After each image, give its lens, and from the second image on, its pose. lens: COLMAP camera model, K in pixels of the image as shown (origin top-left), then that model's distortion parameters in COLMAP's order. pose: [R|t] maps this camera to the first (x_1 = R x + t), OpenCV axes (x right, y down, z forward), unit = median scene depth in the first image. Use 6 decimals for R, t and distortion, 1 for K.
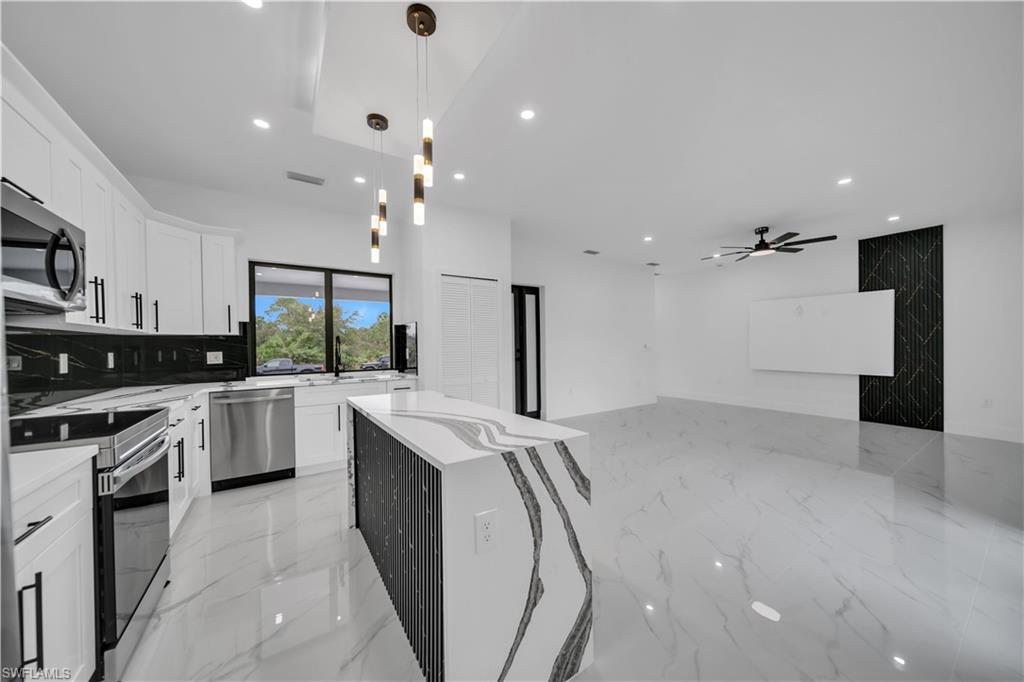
lens RADIAL K [[353.1, 0, 512.2], [0, 353.1, 346.4], [0, 0, 1]] dist [-0.000088, -0.000165]
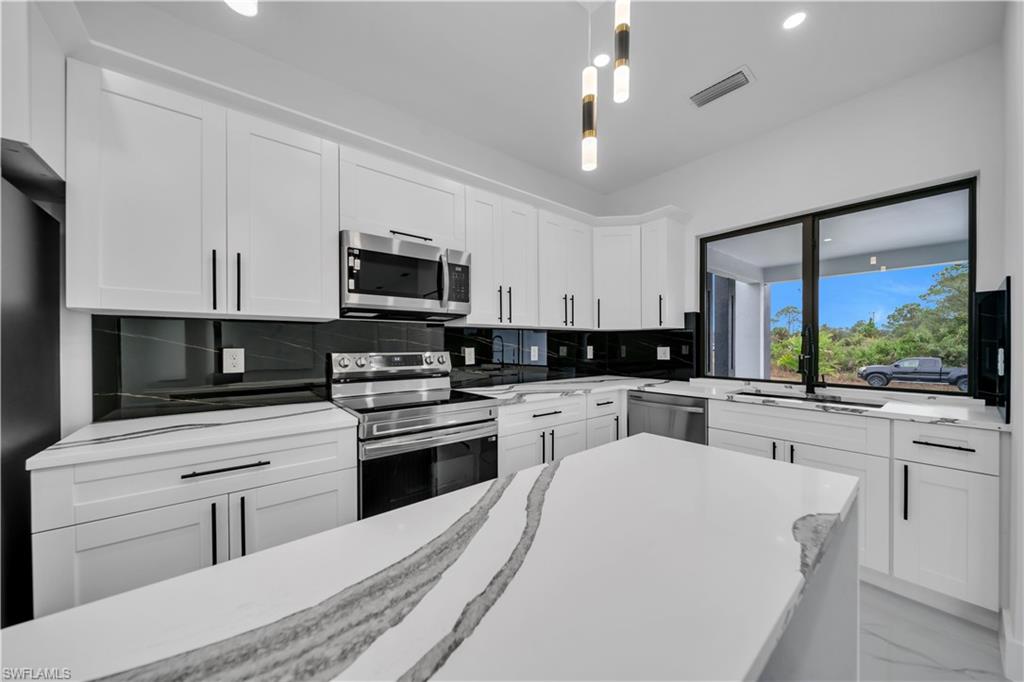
lens RADIAL K [[353.1, 0, 512.2], [0, 353.1, 346.4], [0, 0, 1]] dist [-0.000088, -0.000165]
pose [[0.092767, 0.018496, -0.995516, 0.037283], [-0.002078, 0.999829, 0.018383, -0.001851], [0.995686, 0.000363, 0.092790, 0.371715]]
